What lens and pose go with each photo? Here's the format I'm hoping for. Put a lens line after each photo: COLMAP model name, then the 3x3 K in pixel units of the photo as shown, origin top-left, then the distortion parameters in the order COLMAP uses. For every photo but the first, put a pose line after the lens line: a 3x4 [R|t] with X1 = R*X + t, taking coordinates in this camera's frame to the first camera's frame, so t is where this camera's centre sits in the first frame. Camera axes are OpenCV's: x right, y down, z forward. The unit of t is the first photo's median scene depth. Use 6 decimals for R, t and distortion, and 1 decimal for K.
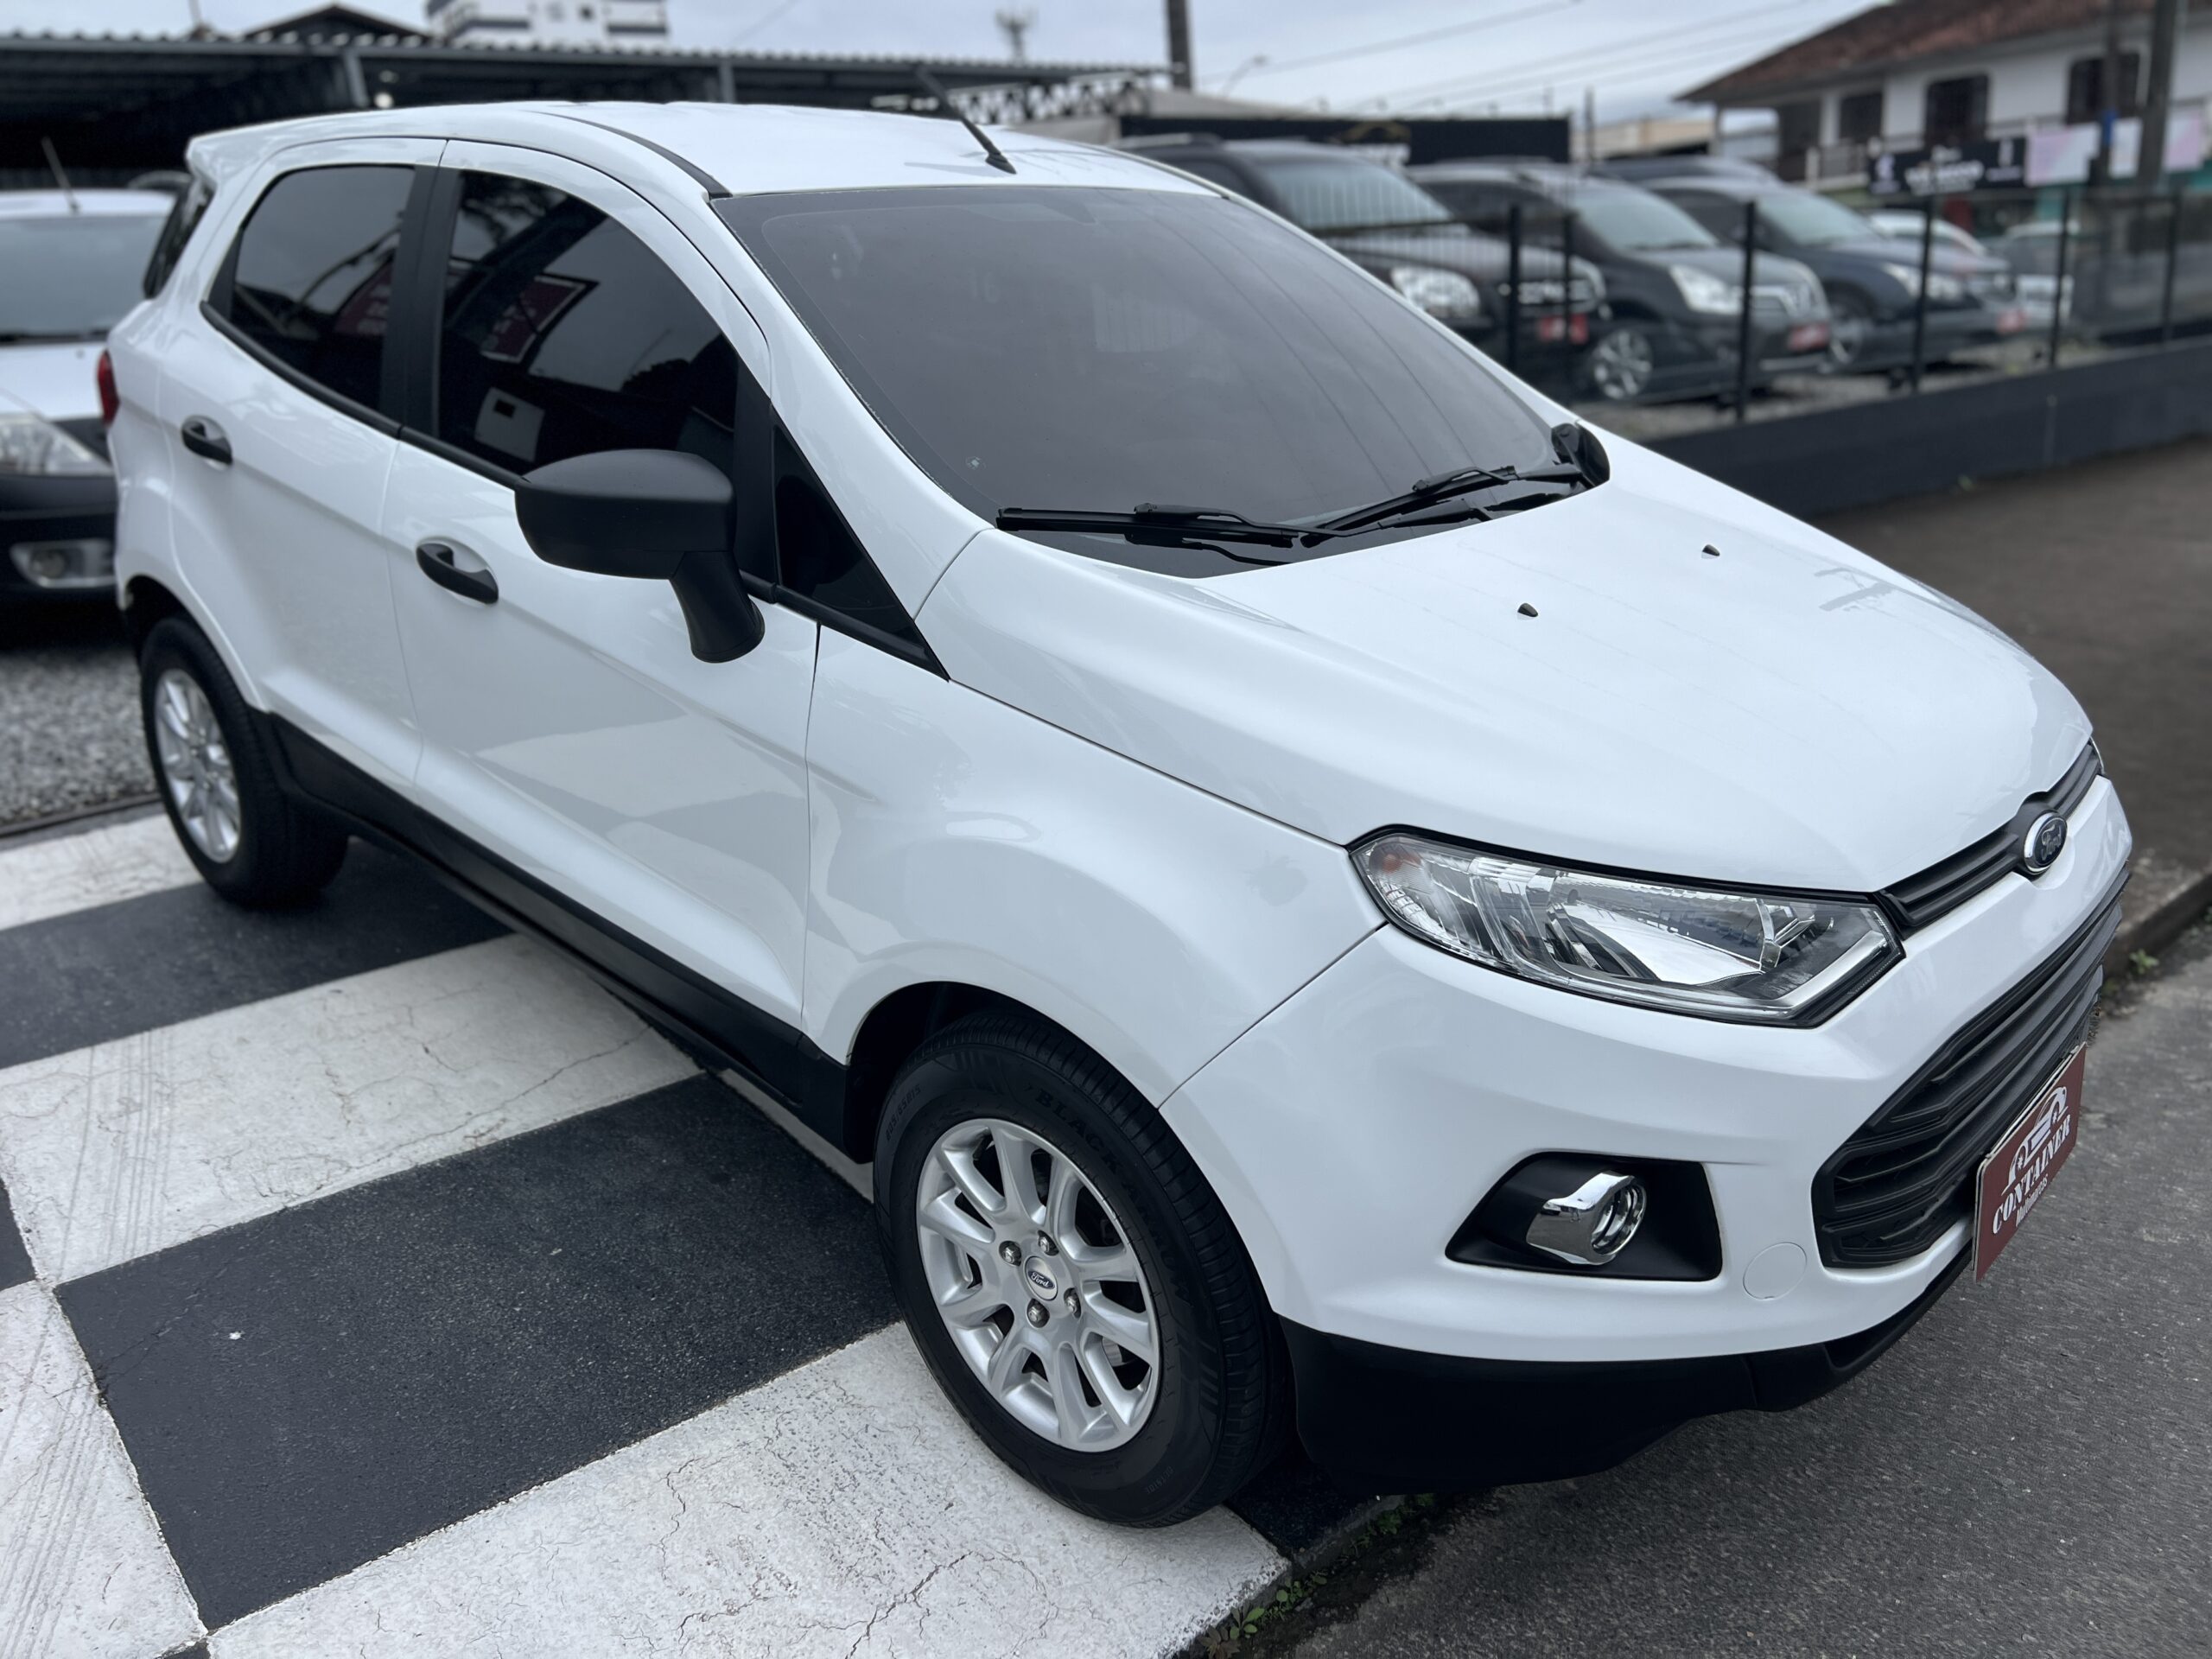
lens RADIAL K [[1682.8, 0, 1114.2], [0, 1682.8, 810.3], [0, 0, 1]] dist [0.052969, -0.060910]
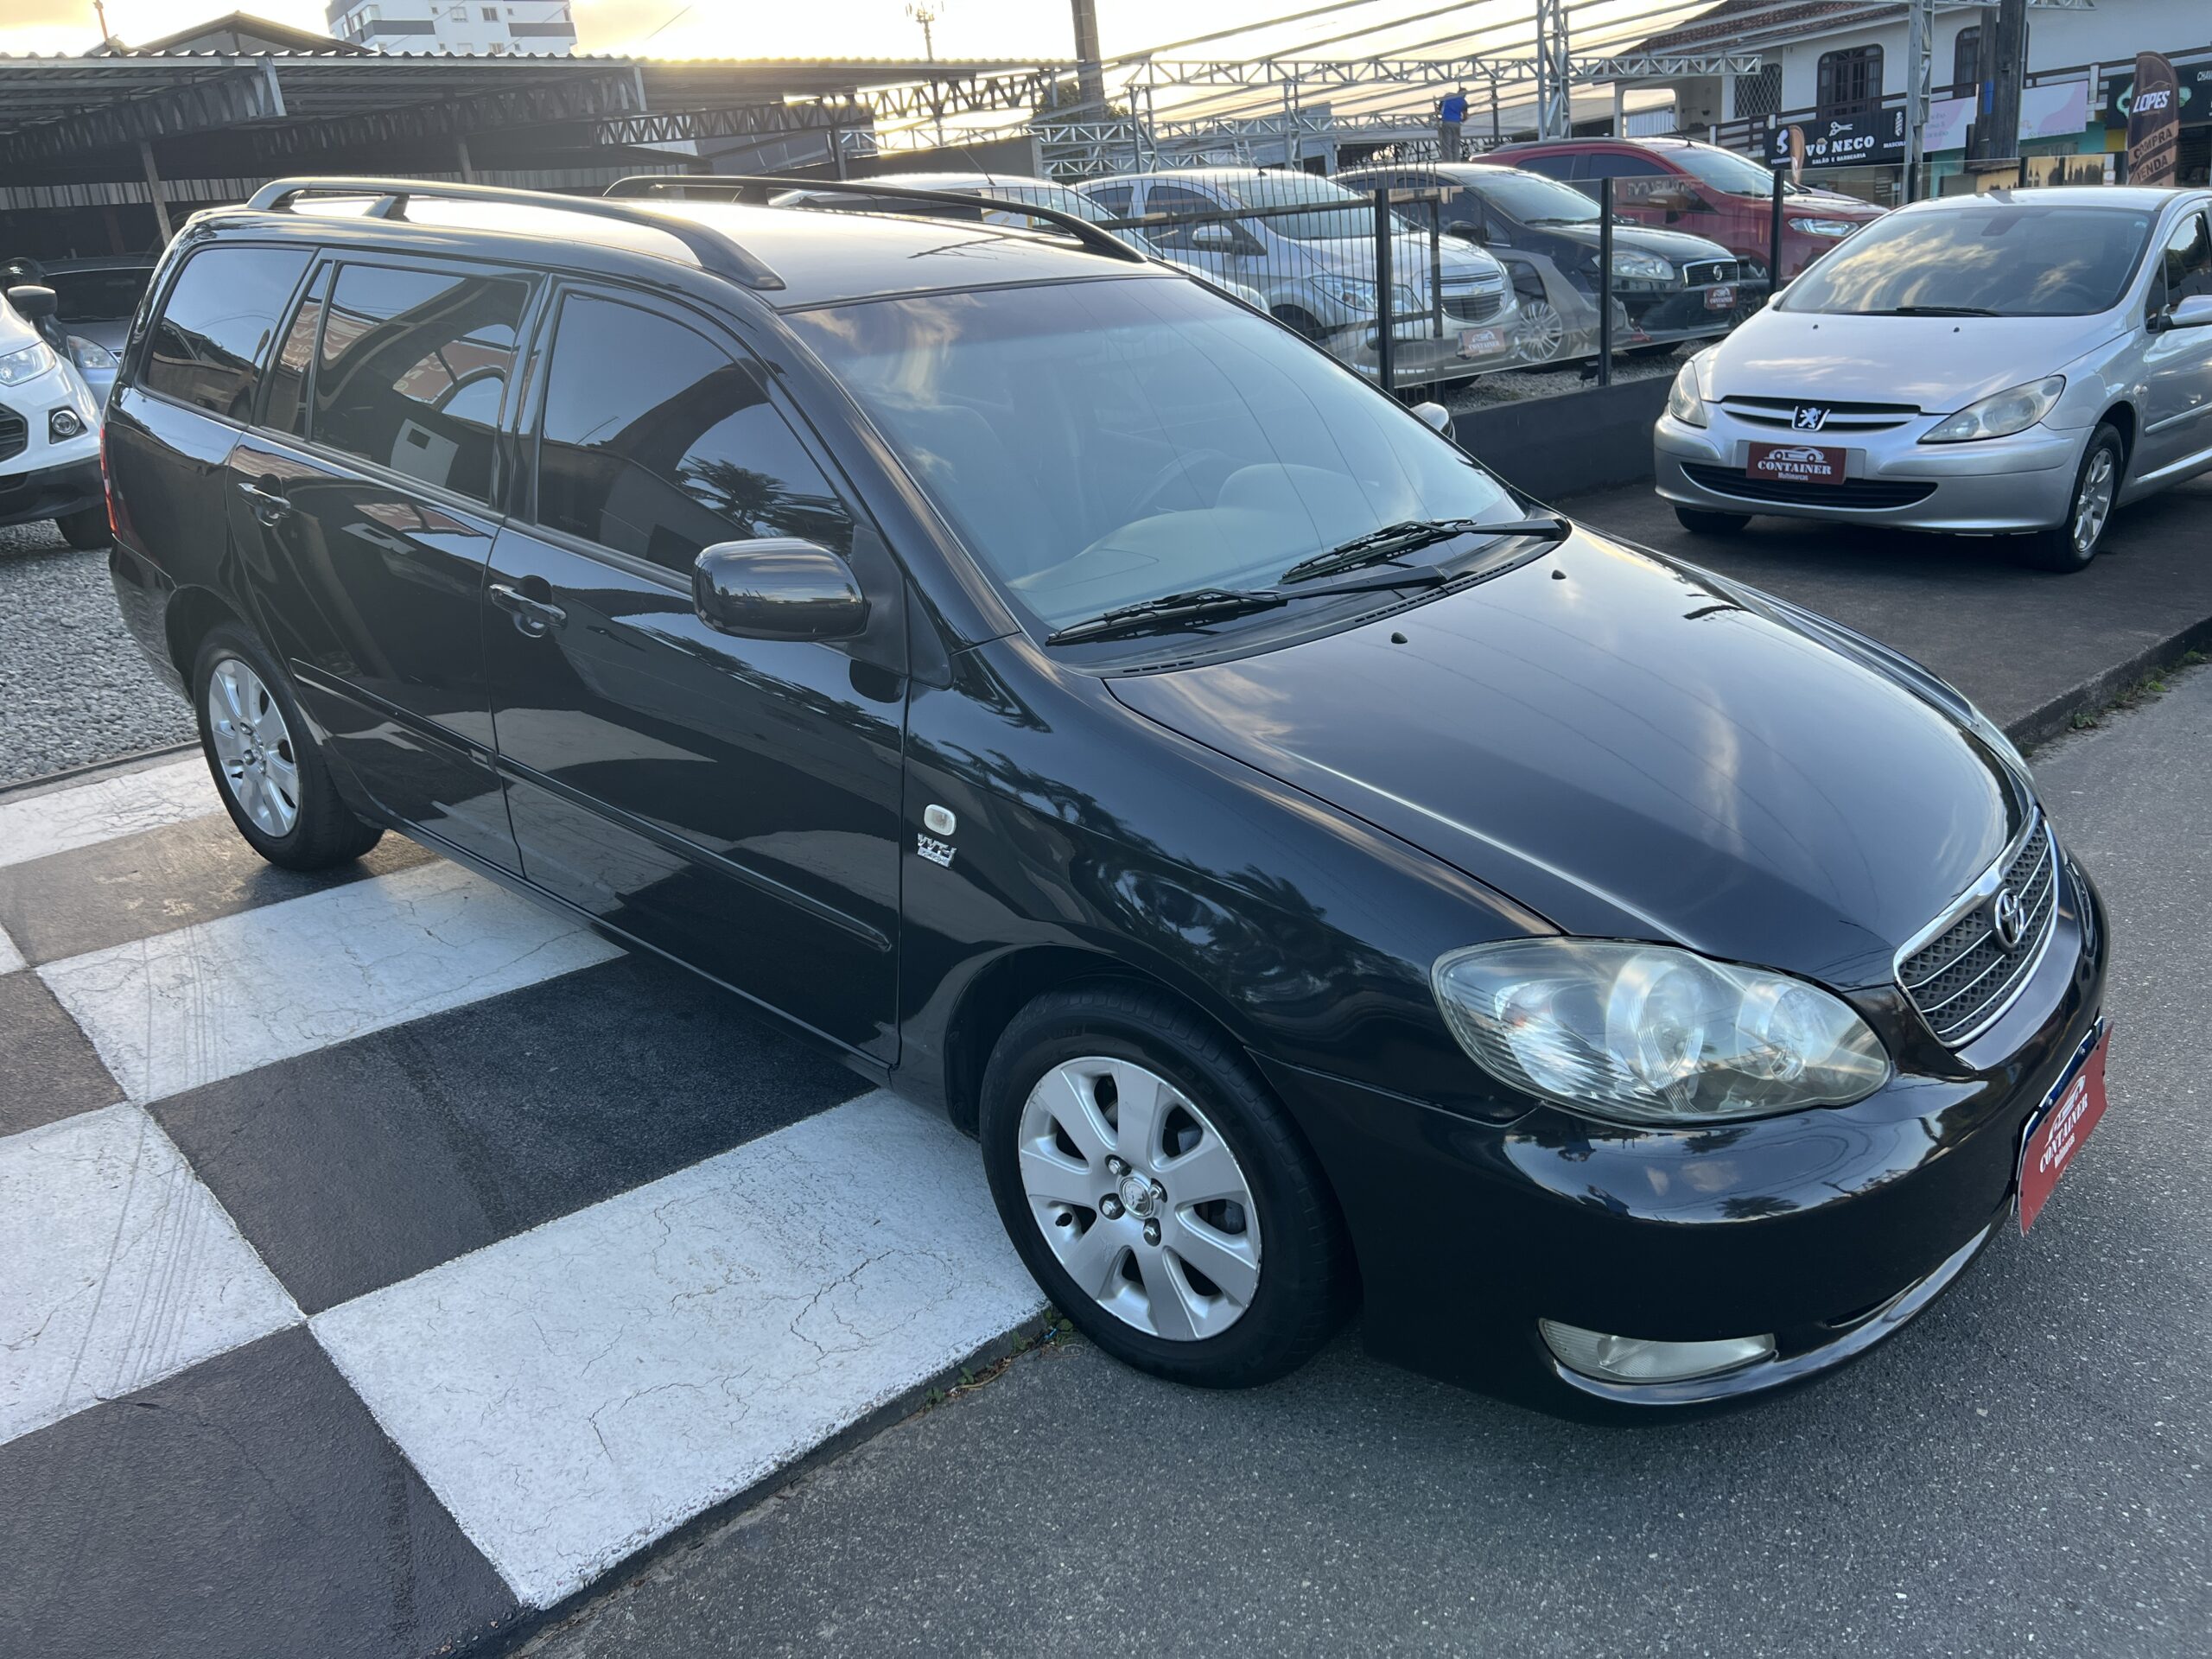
lens RADIAL K [[1682.8, 0, 1095.8], [0, 1682.8, 834.8], [0, 0, 1]] dist [0.052969, -0.060910]
pose [[0.999141, -0.033503, 0.024381, 0.035306], [0.033065, 0.999288, 0.018148, 0.073179], [-0.024971, -0.017326, 0.999538, -0.208895]]
